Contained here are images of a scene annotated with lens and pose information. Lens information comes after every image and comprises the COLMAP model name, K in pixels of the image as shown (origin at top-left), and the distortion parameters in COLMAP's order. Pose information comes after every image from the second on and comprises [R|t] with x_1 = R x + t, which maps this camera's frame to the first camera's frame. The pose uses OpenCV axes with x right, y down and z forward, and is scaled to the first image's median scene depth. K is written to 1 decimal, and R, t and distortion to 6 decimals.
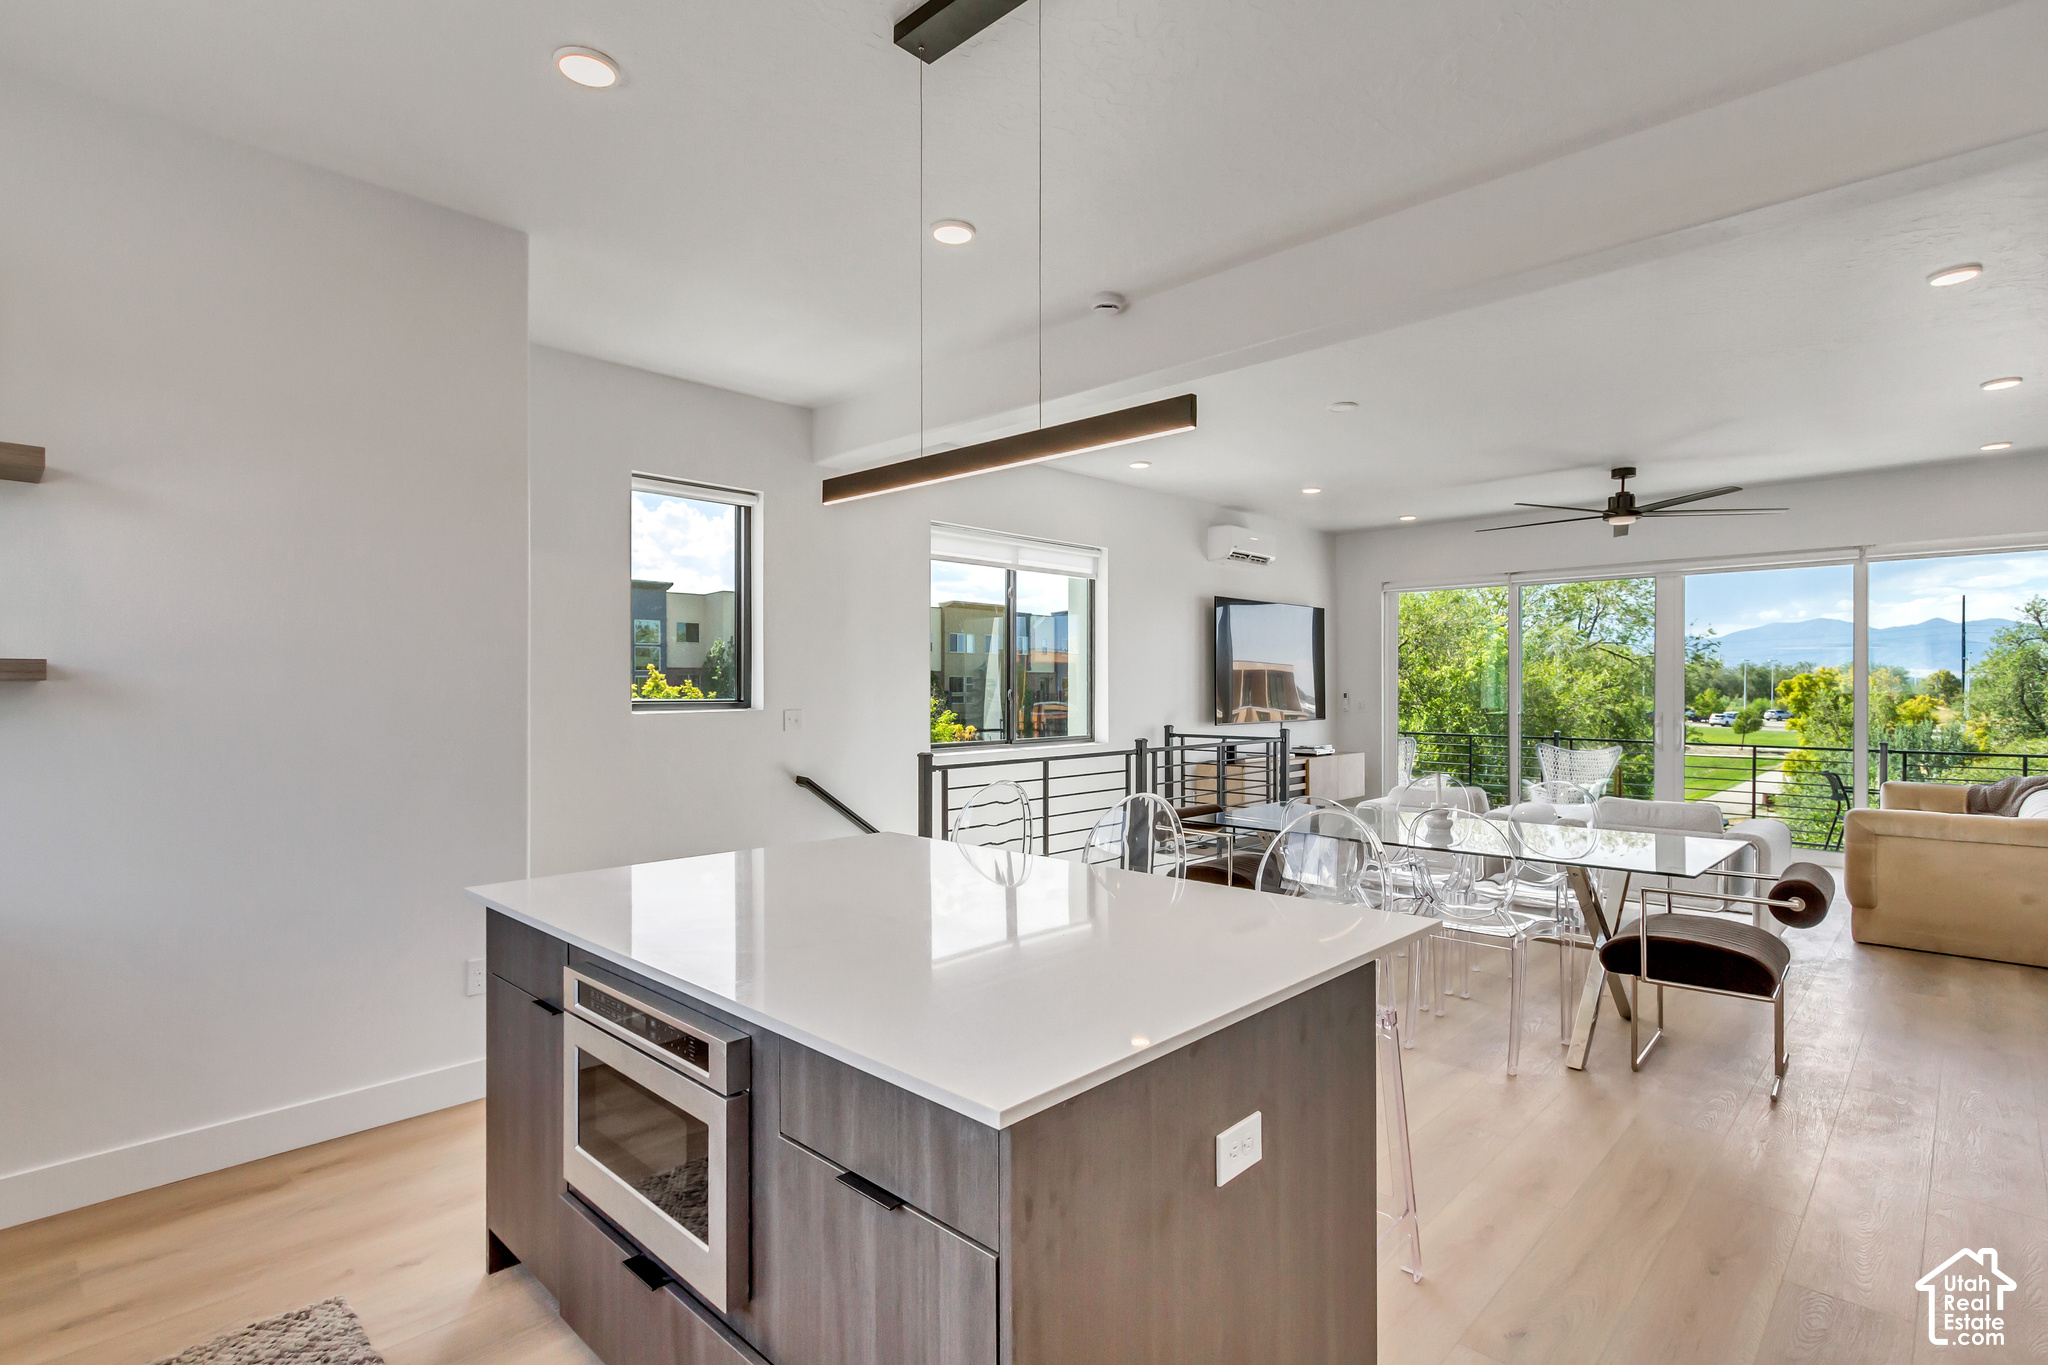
lens RADIAL K [[954.0, 0, 1015.7], [0, 954.0, 688.6], [0, 0, 1]] dist [0.002967, -0.001133]
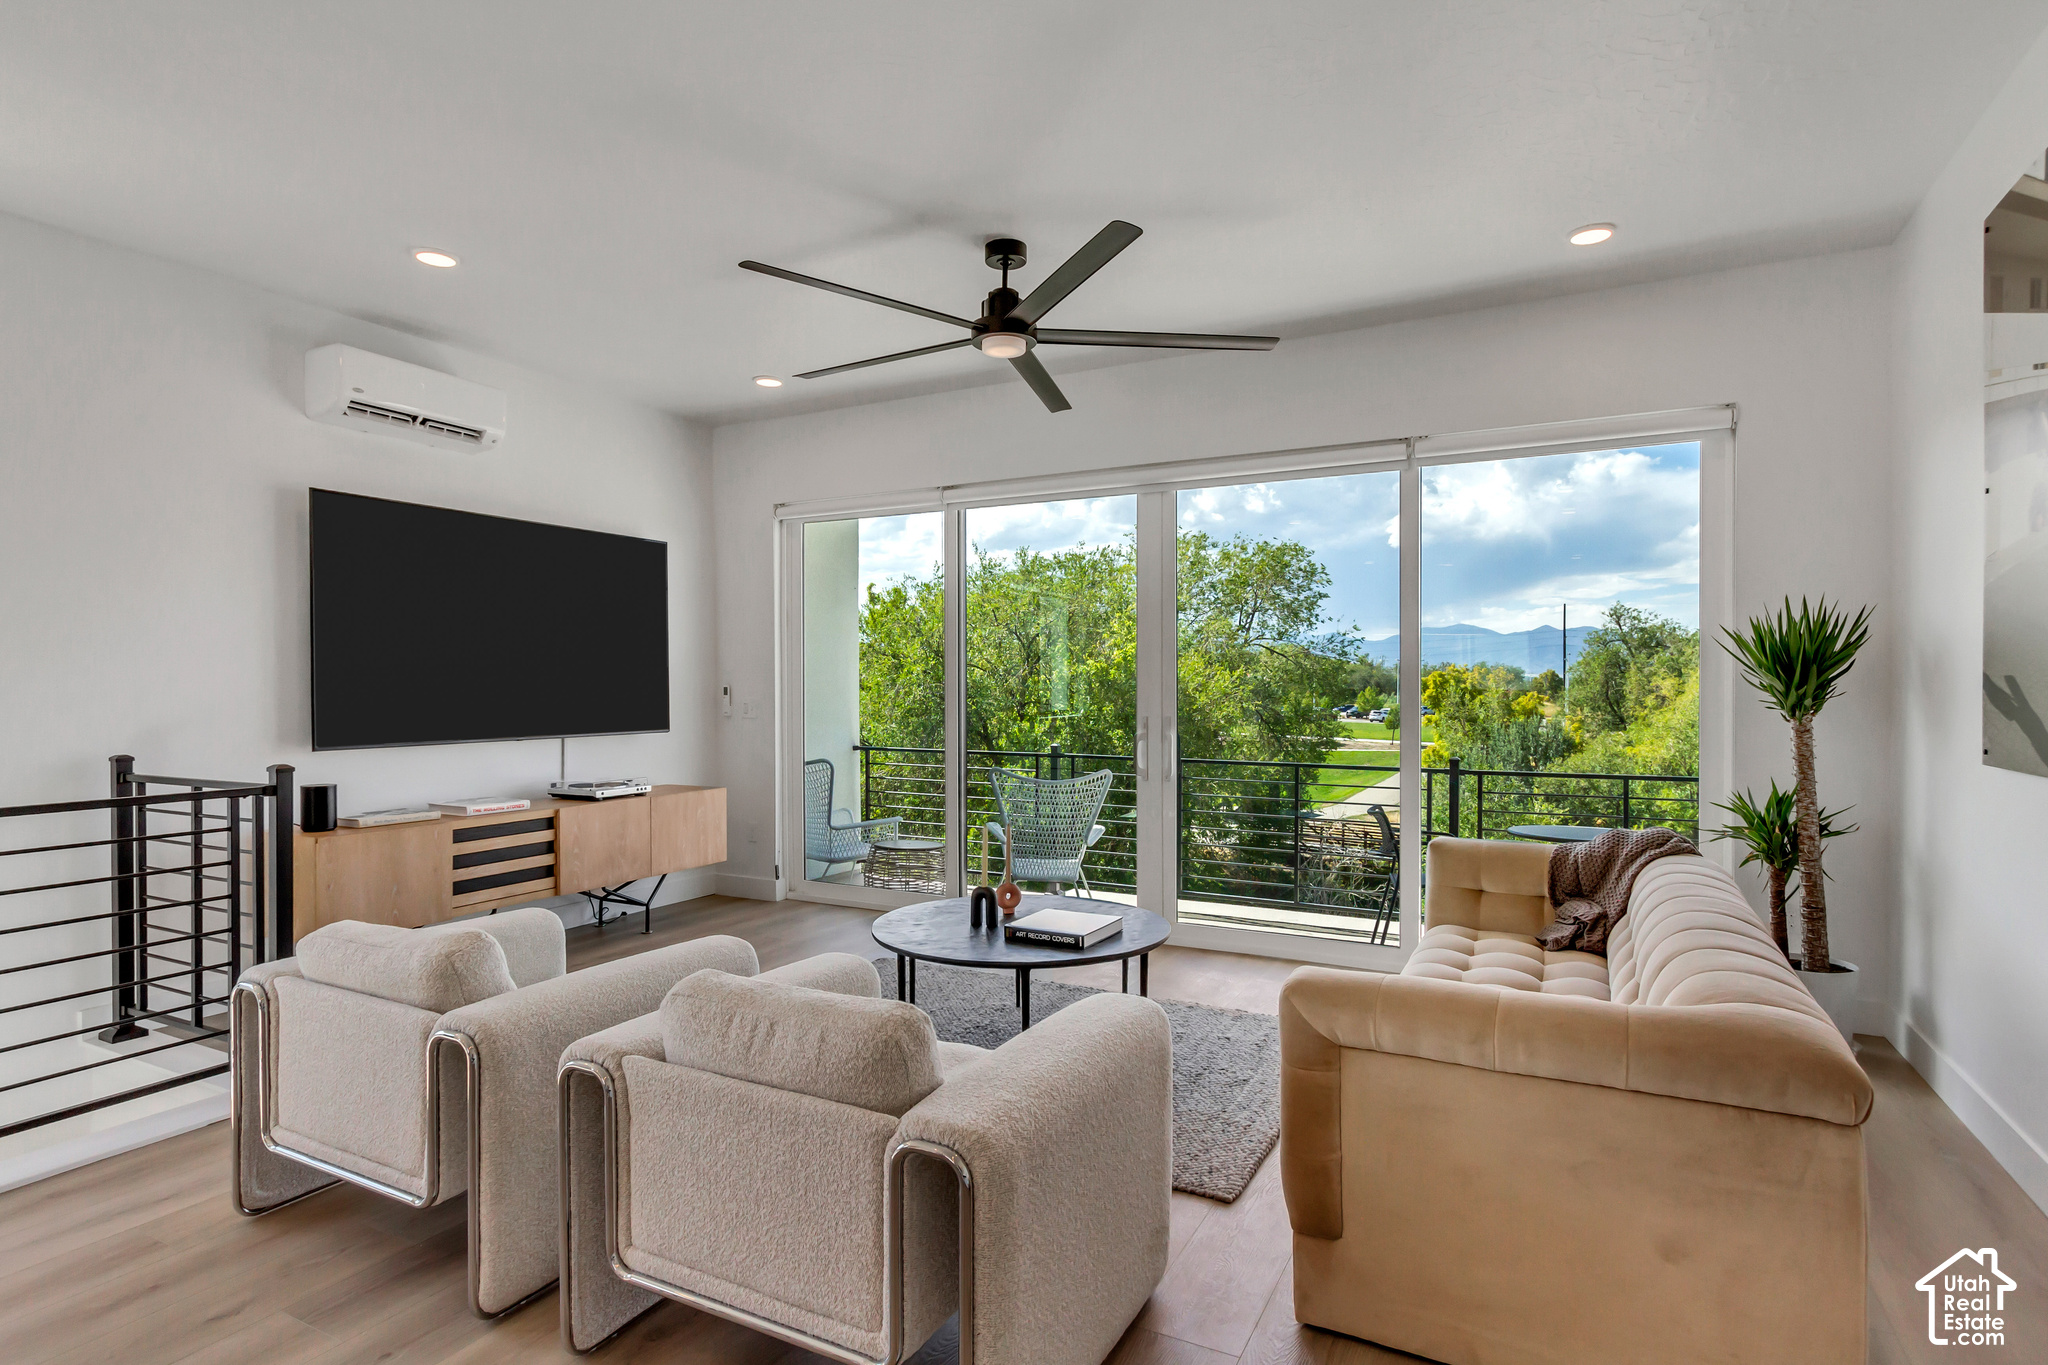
lens RADIAL K [[996.0, 0, 1015.8], [0, 996.0, 681.7], [0, 0, 1]] dist [0.006019, -0.000036]
pose [[0.961677, -0.000345, 0.274186, 0.097673], [0.002186, 0.999977, -0.006408, 0.001656], [-0.274178, 0.006762, 0.961655, 0.095604]]
